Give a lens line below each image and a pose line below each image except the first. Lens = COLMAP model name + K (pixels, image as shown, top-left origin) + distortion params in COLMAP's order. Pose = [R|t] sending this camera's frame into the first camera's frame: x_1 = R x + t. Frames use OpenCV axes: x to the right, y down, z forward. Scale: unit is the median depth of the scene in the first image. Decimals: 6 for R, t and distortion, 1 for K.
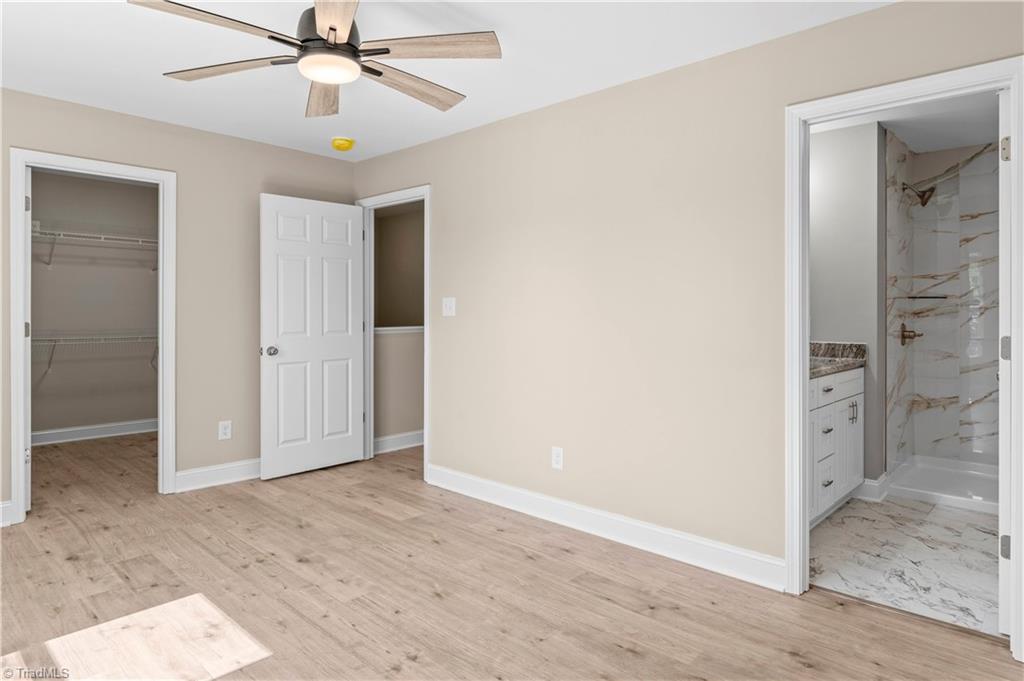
lens RADIAL K [[599.4, 0, 518.8], [0, 599.4, 314.9], [0, 0, 1]] dist [0.000699, -0.013976]
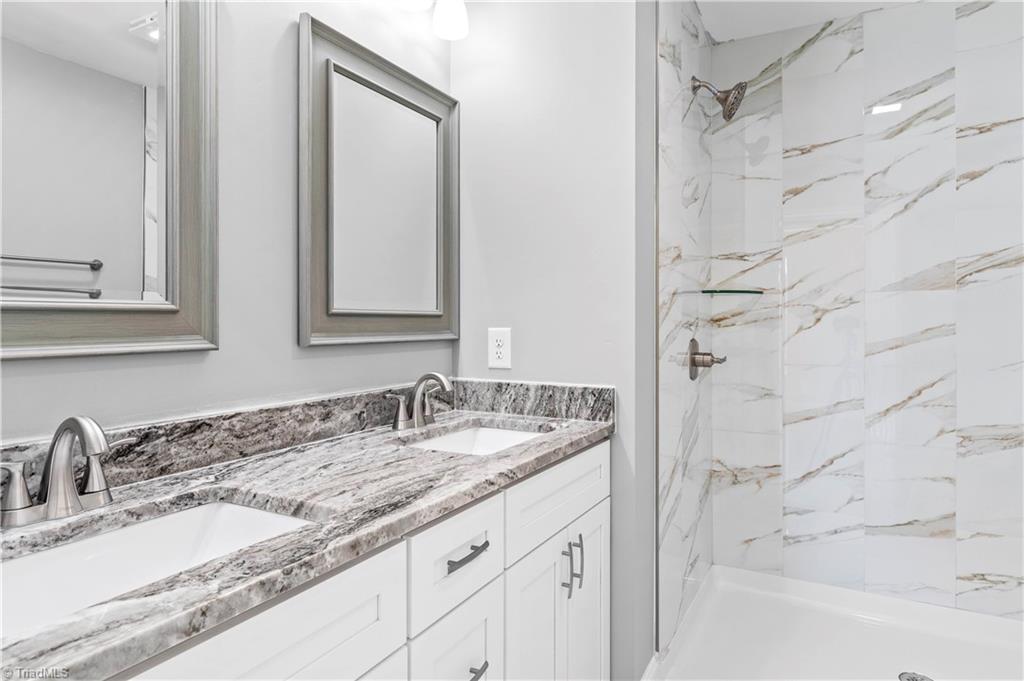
lens RADIAL K [[599.4, 0, 518.8], [0, 599.4, 314.9], [0, 0, 1]] dist [0.000699, -0.013976]
pose [[0.965448, 0.005631, 0.260535, 0.352246], [-0.002551, 0.999923, -0.012159, -0.000152], [-0.260583, 0.011074, 0.965388, 0.523068]]
